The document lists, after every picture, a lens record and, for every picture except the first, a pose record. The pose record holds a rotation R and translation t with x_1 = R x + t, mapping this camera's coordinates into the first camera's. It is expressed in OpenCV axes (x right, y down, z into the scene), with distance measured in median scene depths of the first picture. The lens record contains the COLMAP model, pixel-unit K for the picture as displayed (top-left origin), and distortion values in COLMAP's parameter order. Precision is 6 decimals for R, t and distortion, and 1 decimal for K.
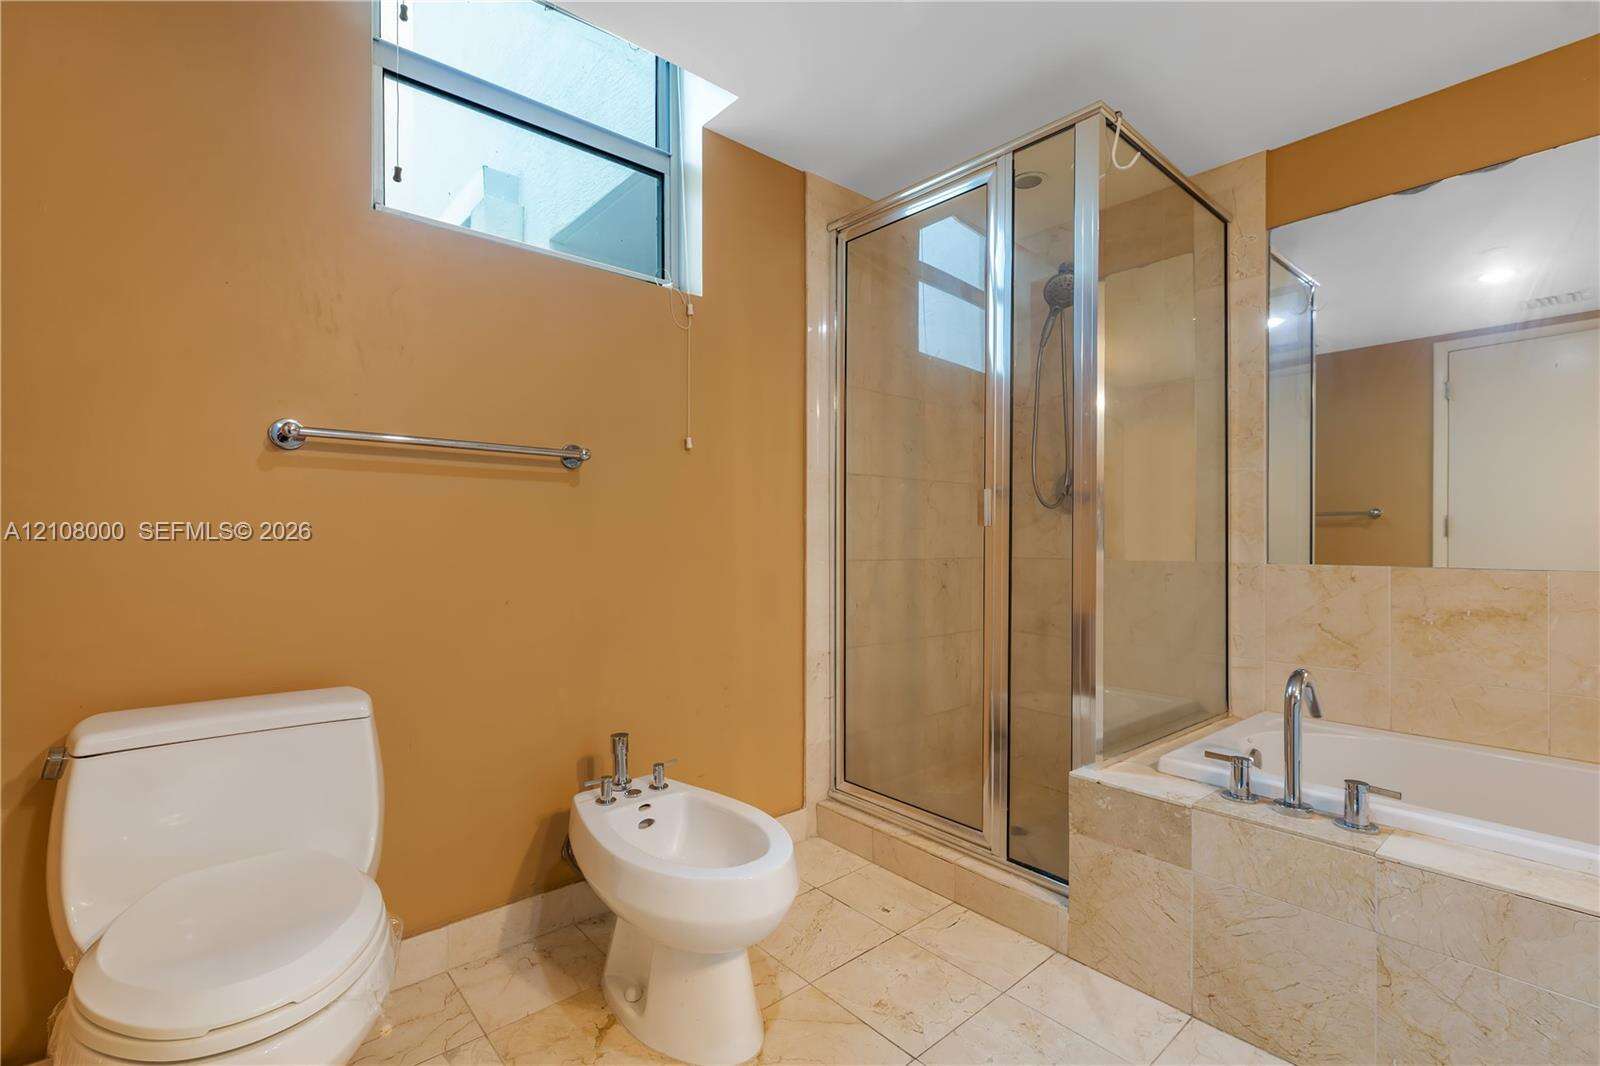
lens RADIAL K [[705.6, 0, 791.9], [0, 705.6, 540.7], [0, 0, 1]] dist [-0.001580, -0.000244]
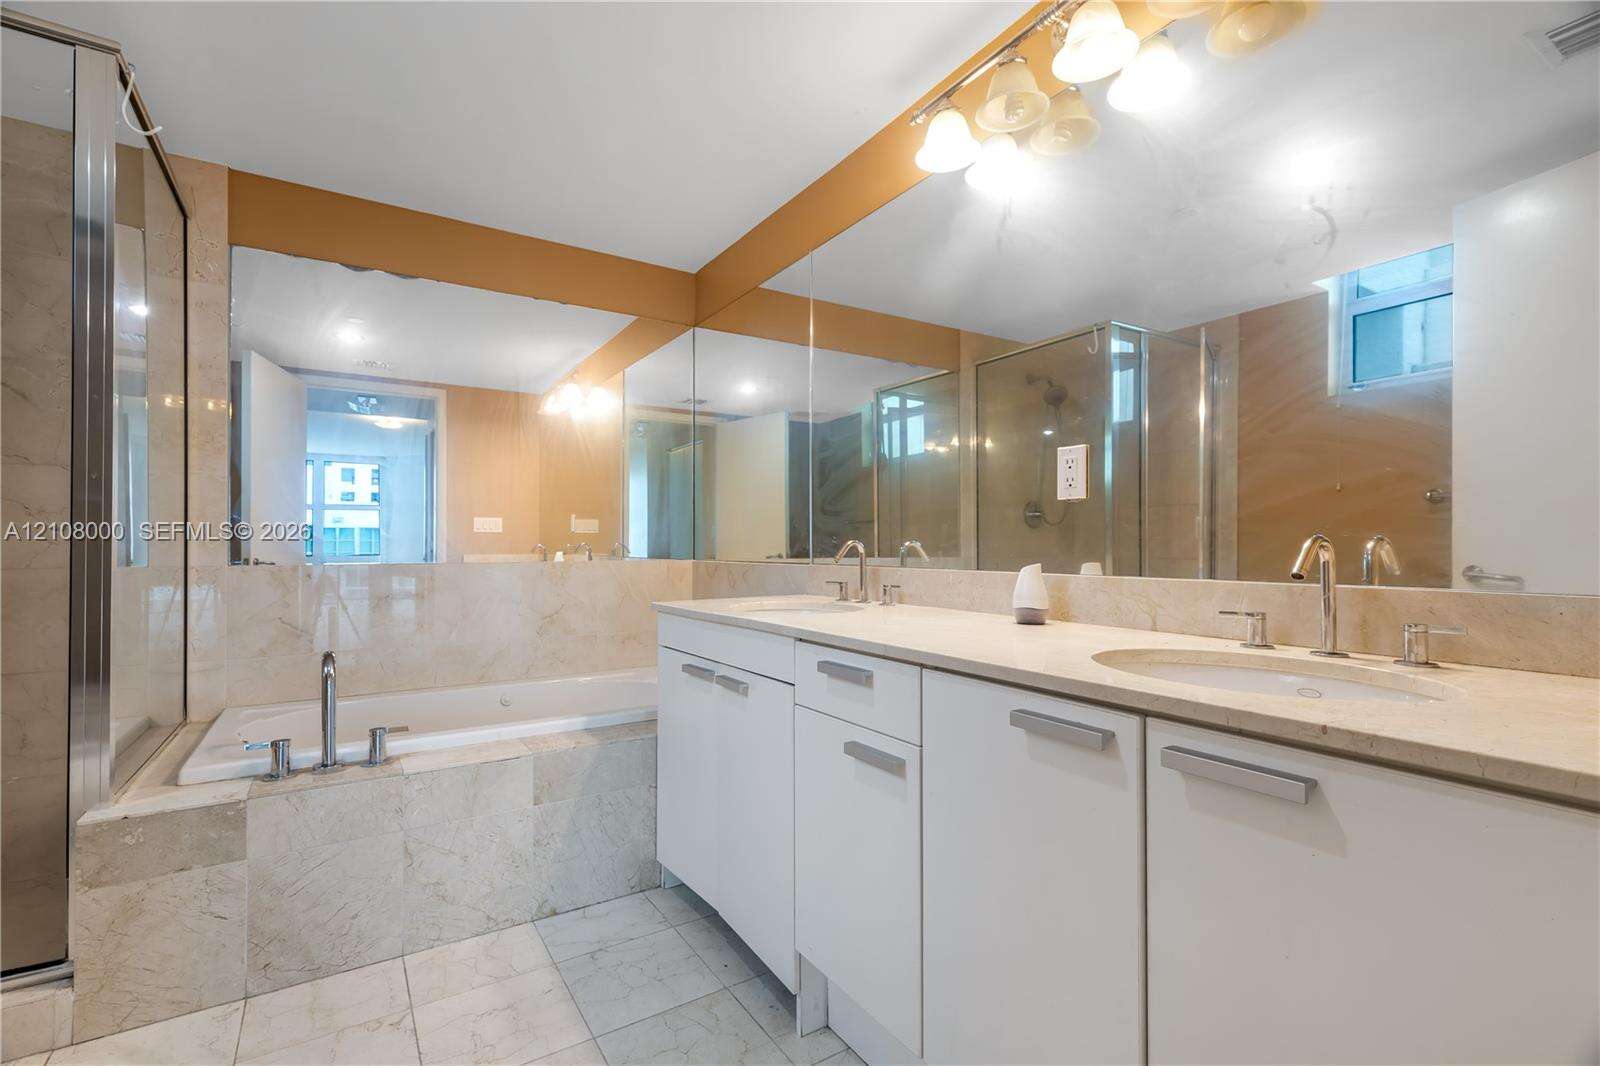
lens RADIAL K [[720.0, 0, 789.5], [0, 720.0, 540.1], [0, 0, 1]] dist [0.002802, -0.000215]
pose [[0.140829, 0.001685, 0.990032, -0.360952], [-0.000638, 0.999998, -0.001611, -0.005577], [-0.990034, -0.000405, 0.140830, 0.046377]]
